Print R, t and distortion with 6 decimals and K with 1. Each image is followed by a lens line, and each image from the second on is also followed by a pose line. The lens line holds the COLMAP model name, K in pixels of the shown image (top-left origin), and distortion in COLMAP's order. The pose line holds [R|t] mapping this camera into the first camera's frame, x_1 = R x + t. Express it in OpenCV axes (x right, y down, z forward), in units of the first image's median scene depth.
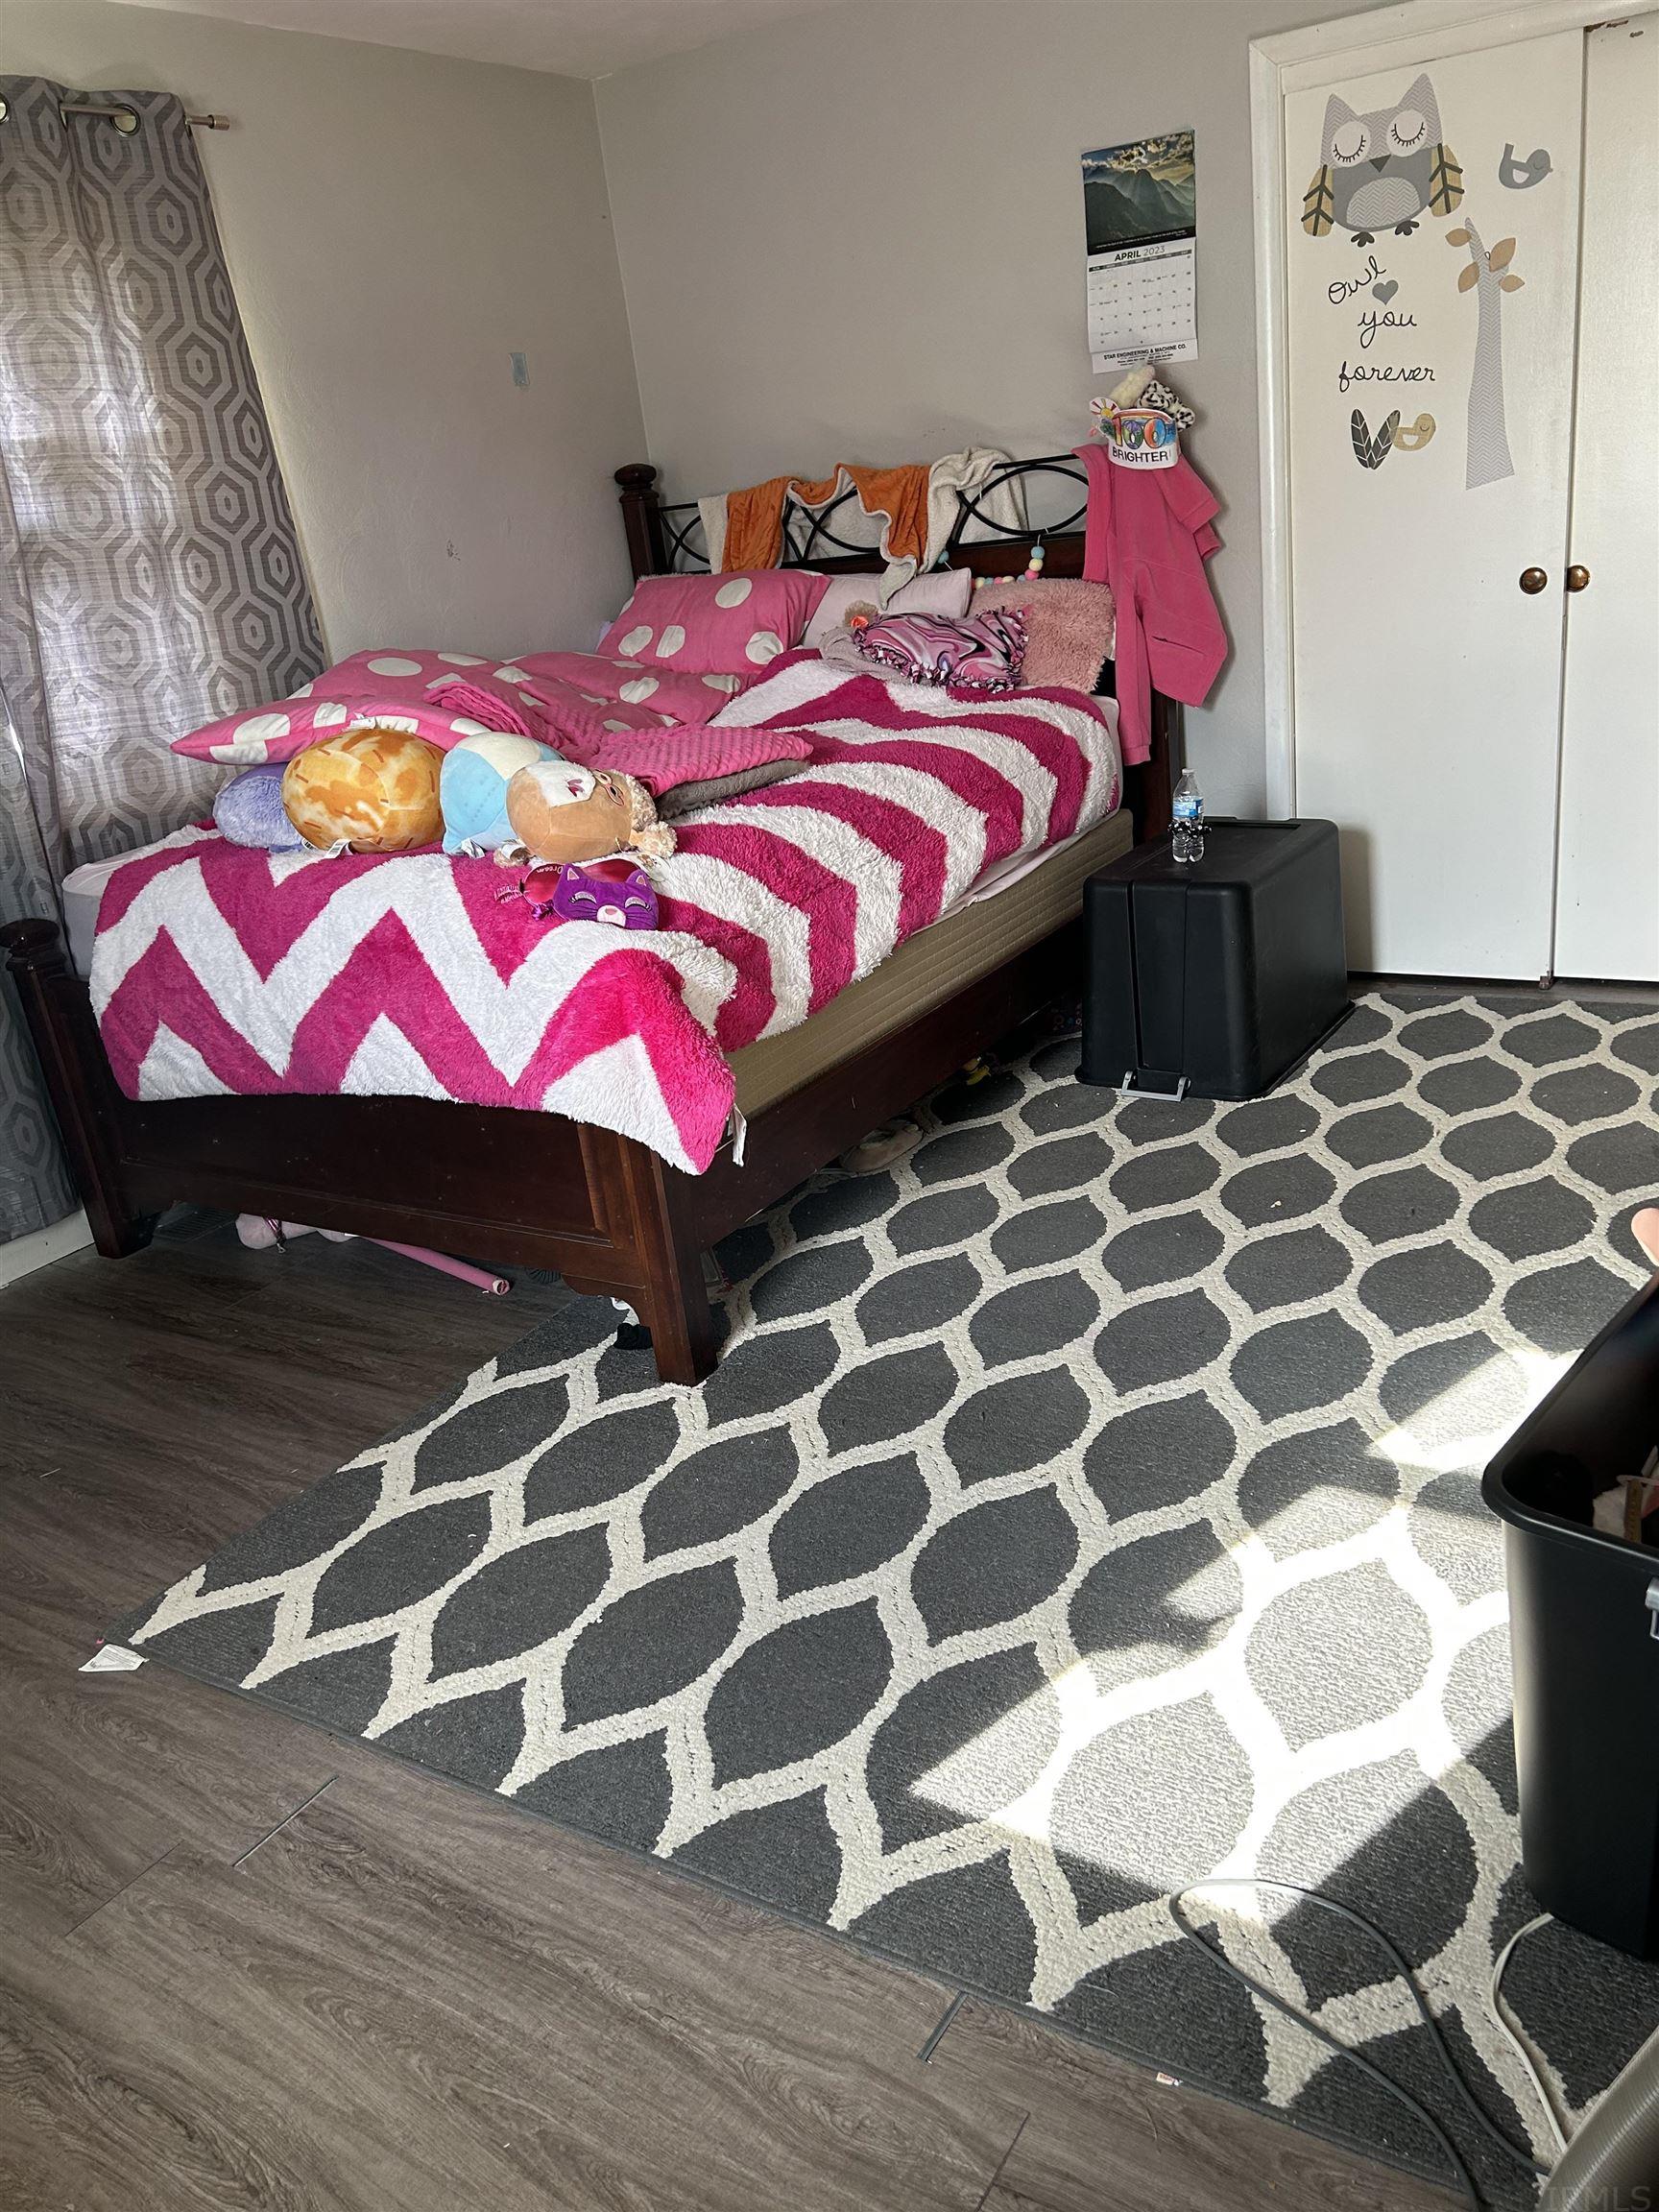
lens RADIAL K [[1652.7, 0, 817.0], [0, 1652.7, 1111.0], [0, 0, 1]] dist [0.047659, -0.058194]
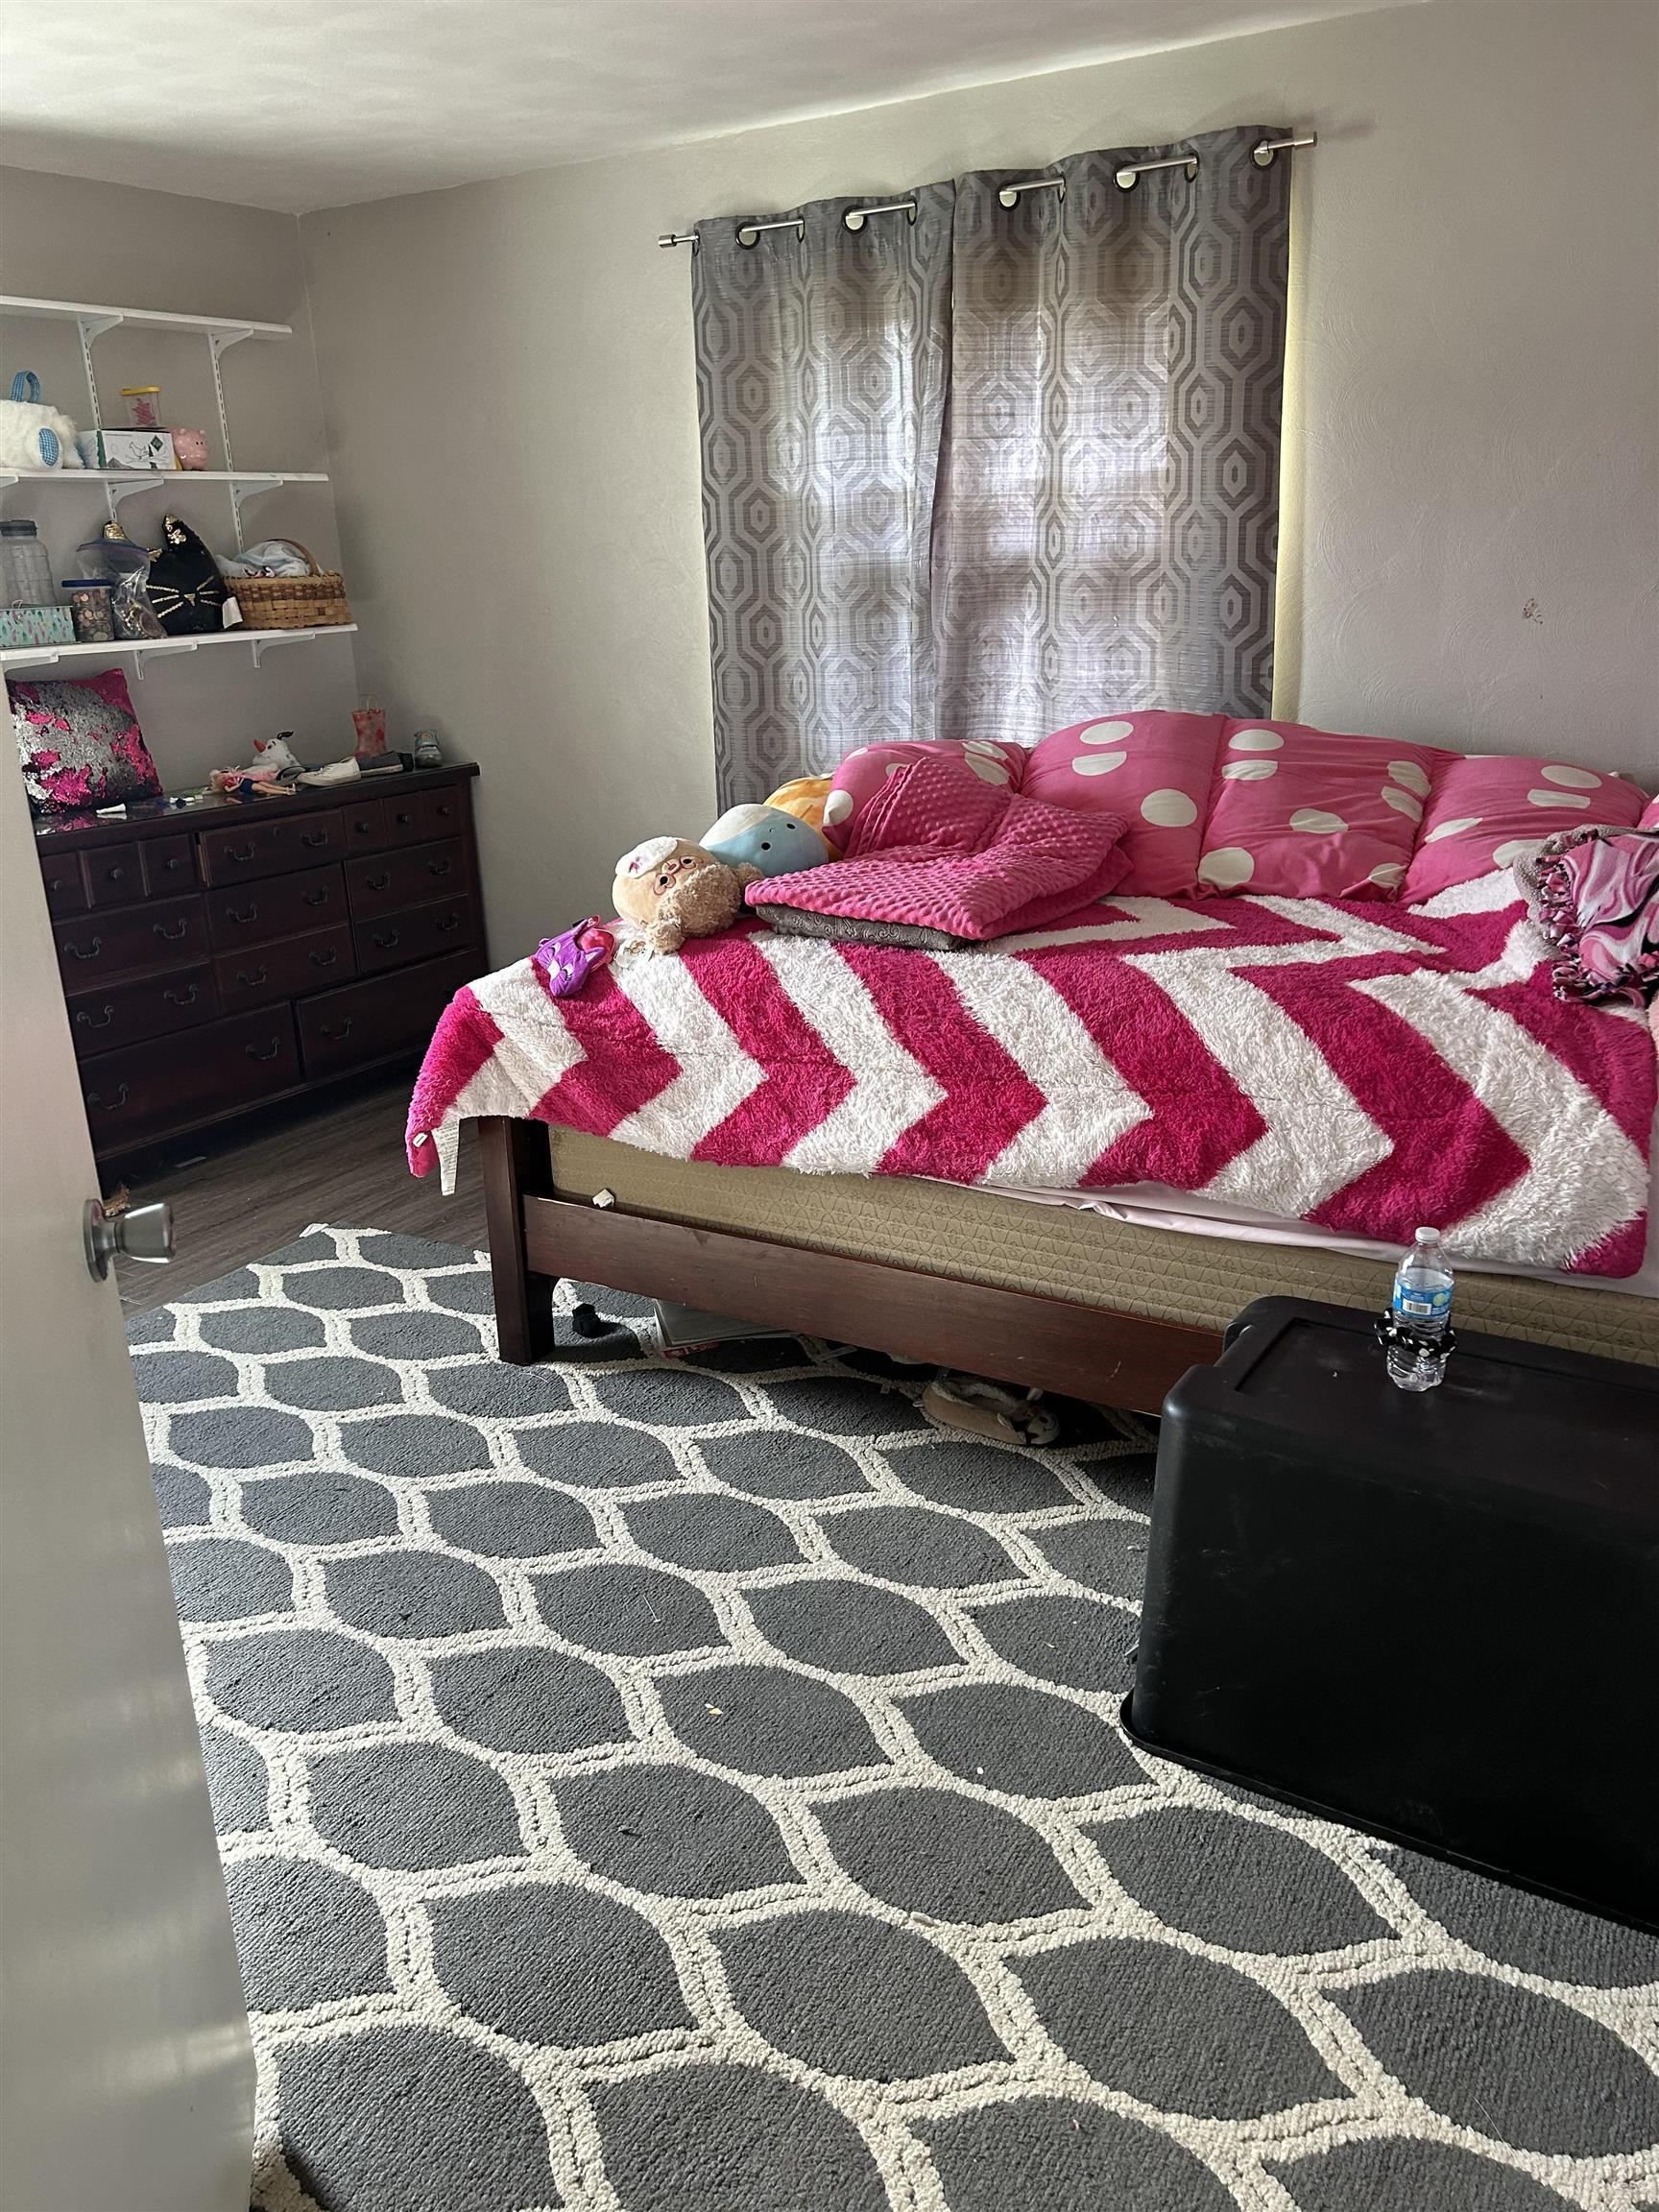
lens RADIAL K [[1652.7, 0, 823.1], [0, 1652.7, 1097.2], [0, 0, 1]] dist [0.047659, -0.058194]
pose [[0.036625, 0.414047, -0.909519, 0.848770], [-0.324342, 0.865785, 0.381076, -0.474767], [0.945231, 0.281038, 0.166002, 0.885253]]
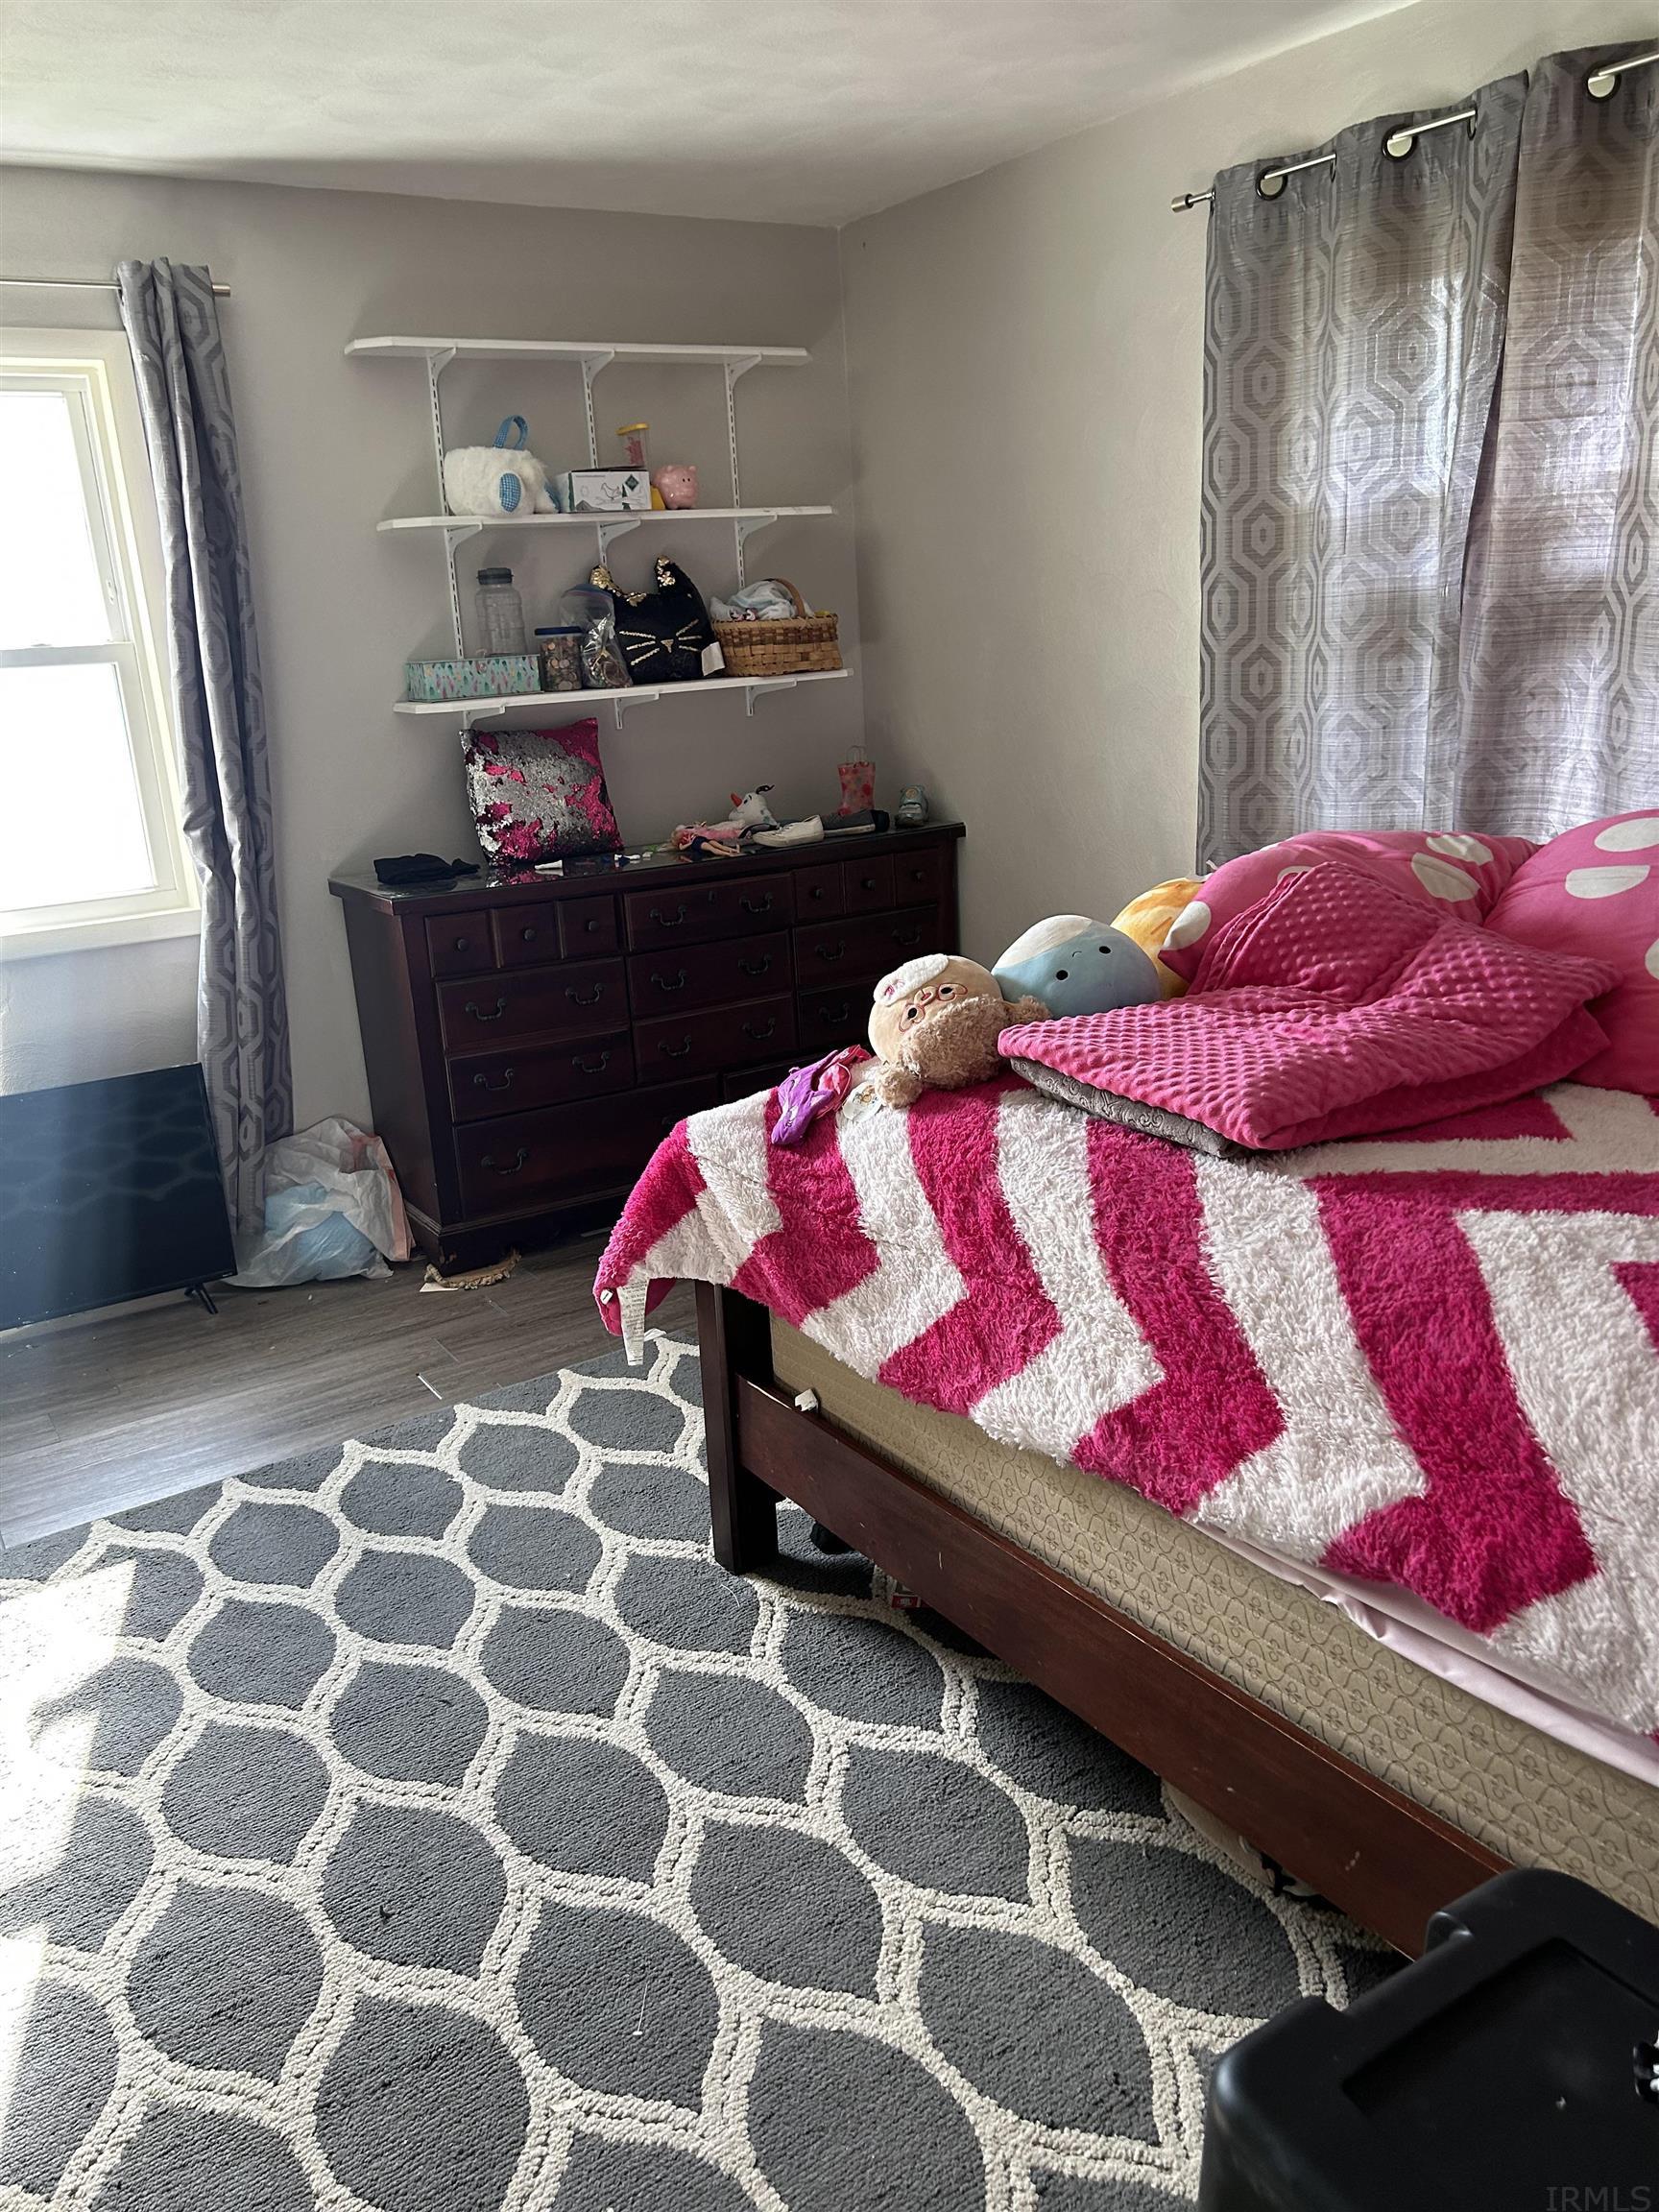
lens RADIAL K [[1652.7, 0, 841.5], [0, 1652.7, 1112.6], [0, 0, 1]] dist [0.047659, -0.058194]
pose [[-0.386811, 0.388871, -0.836156, 0.563603], [-0.233130, 0.836046, 0.496667, -0.513722], [0.892204, 0.387049, -0.232735, 1.090601]]
